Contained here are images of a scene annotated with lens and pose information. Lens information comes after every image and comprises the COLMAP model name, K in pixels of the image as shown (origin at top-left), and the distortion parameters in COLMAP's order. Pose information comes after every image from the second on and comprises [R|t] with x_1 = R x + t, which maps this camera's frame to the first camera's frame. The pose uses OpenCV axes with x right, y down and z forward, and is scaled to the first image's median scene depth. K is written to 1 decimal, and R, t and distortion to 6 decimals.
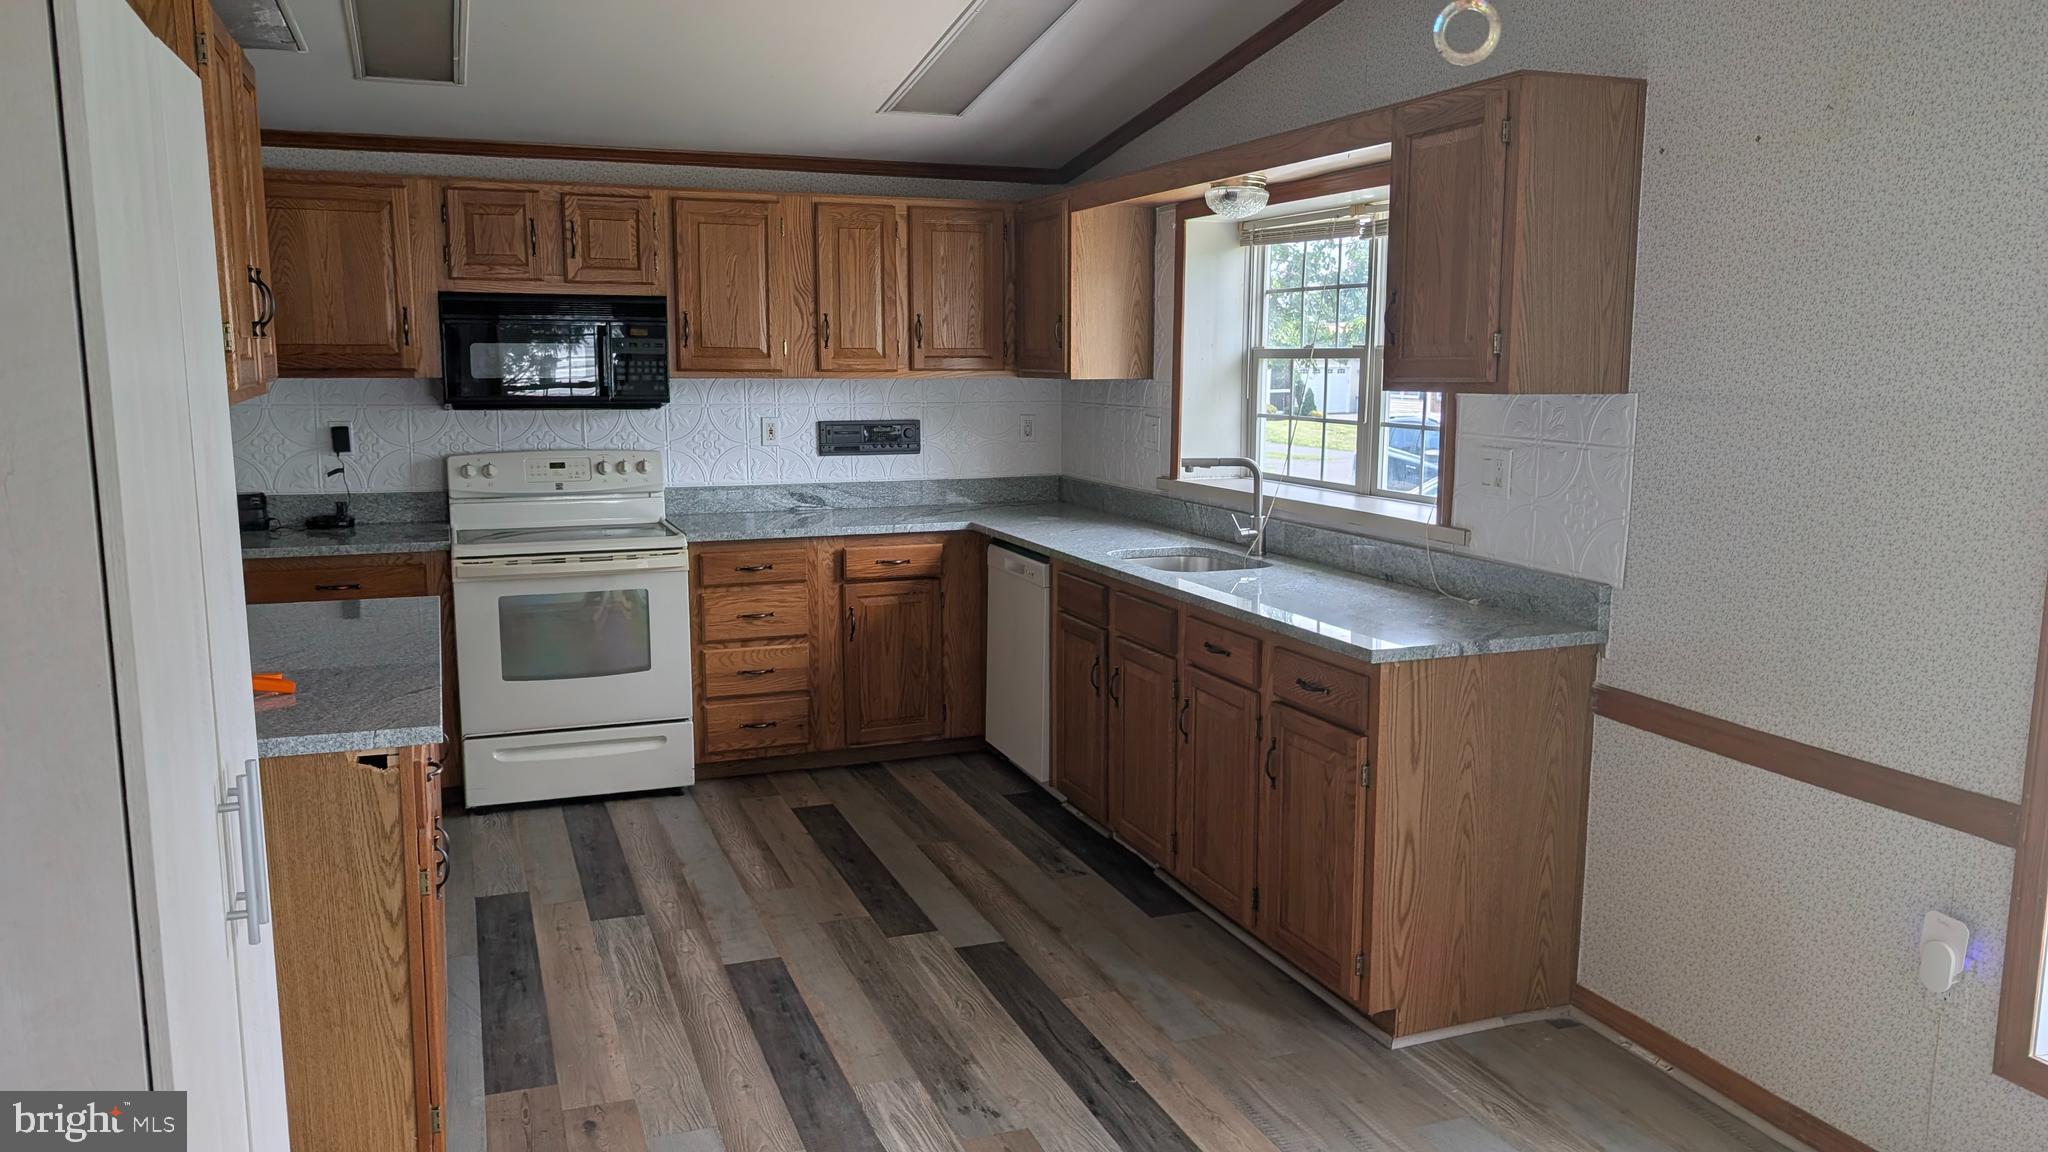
lens RADIAL K [[1437.9, 0, 1024.0], [0, 1437.9, 576.0], [0, 0, 1]] dist [0.001426, -0.003798]
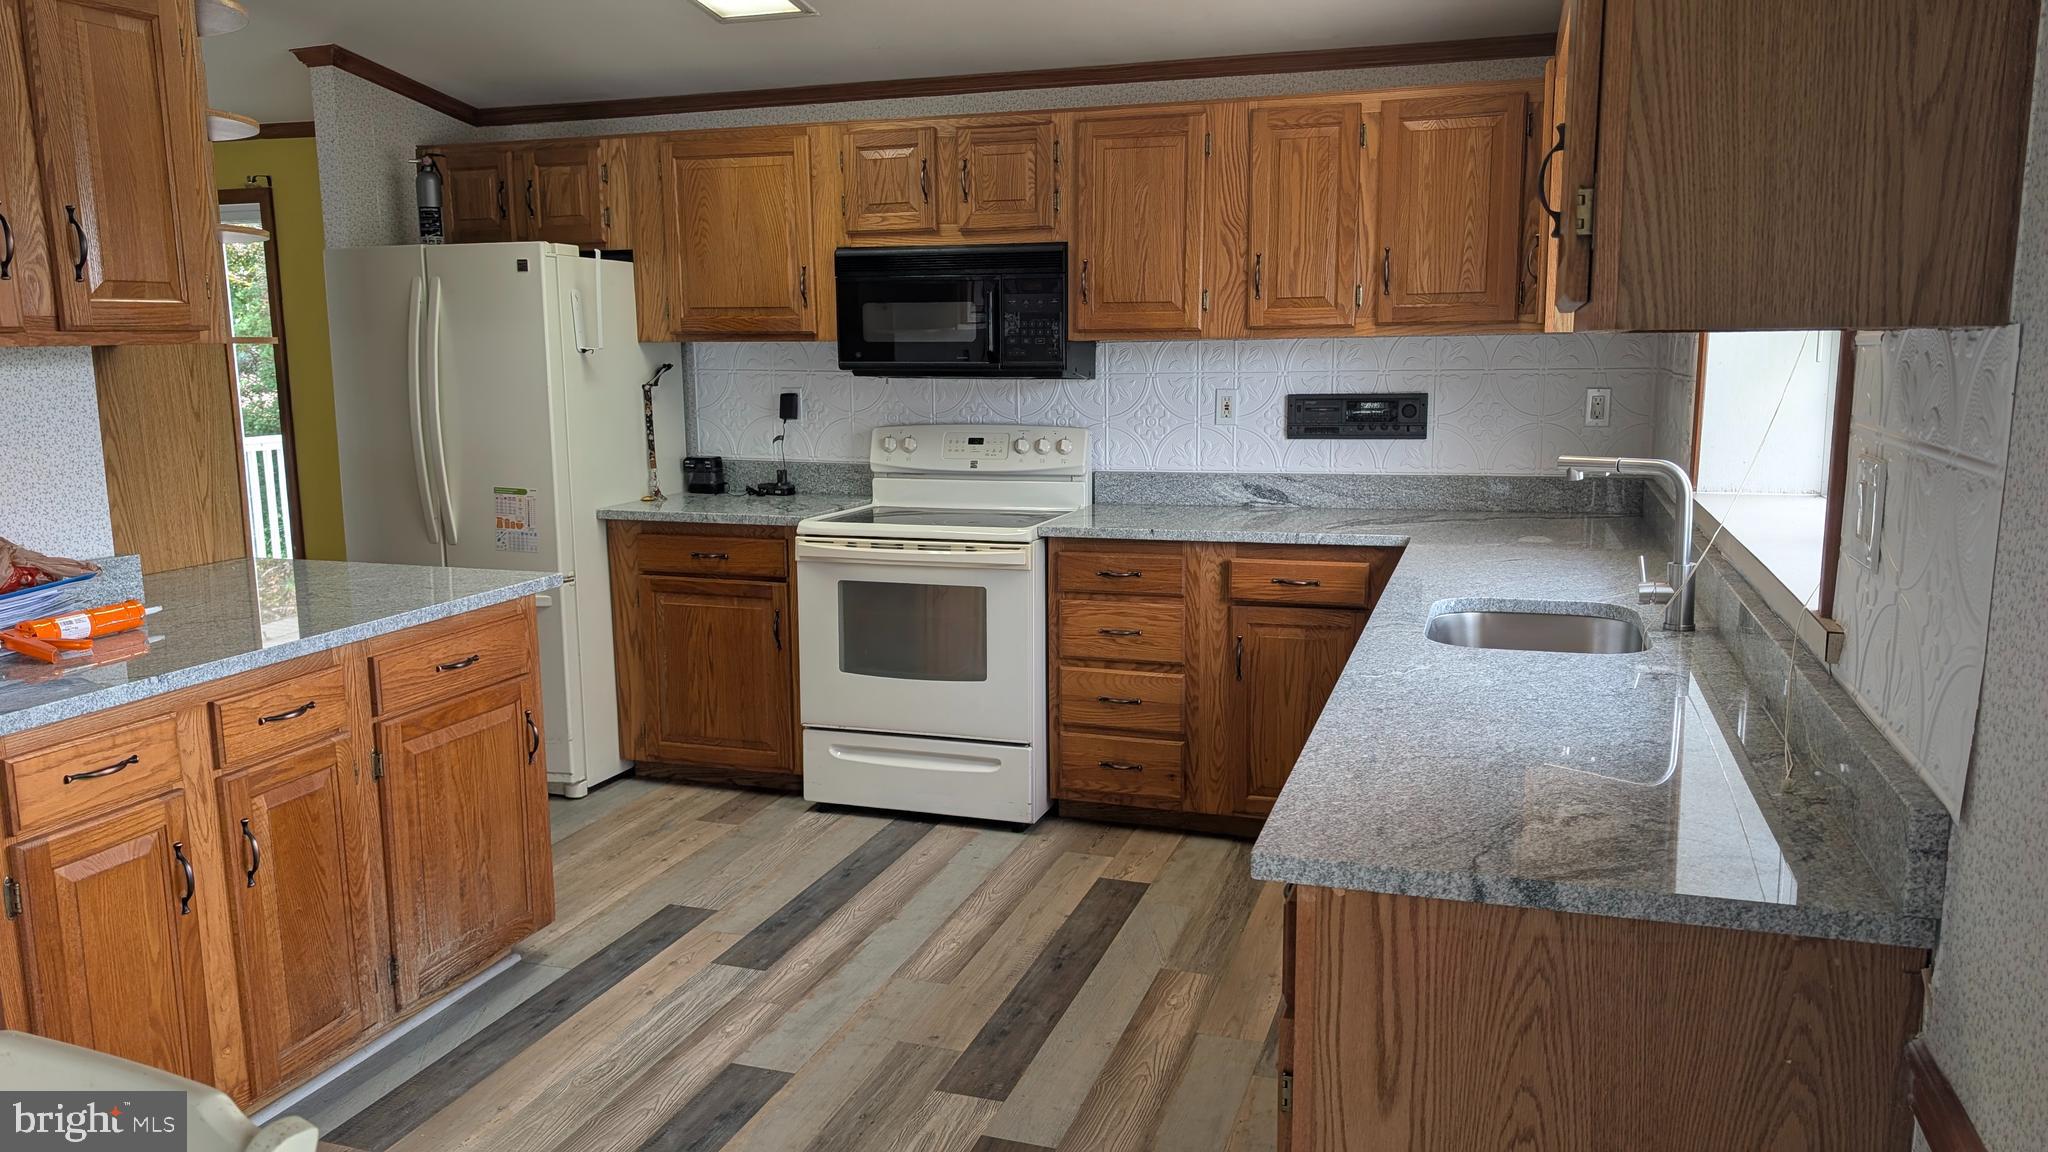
lens RADIAL K [[1455.6, 0, 1024.0], [0, 1455.6, 576.0], [0, 0, 1]] dist [0.117640, -0.201402]
pose [[0.764940, 0.090320, -0.637738, 0.295878], [-0.083213, 0.995680, 0.041203, -0.033657], [0.638704, 0.021550, 0.769151, 0.331616]]
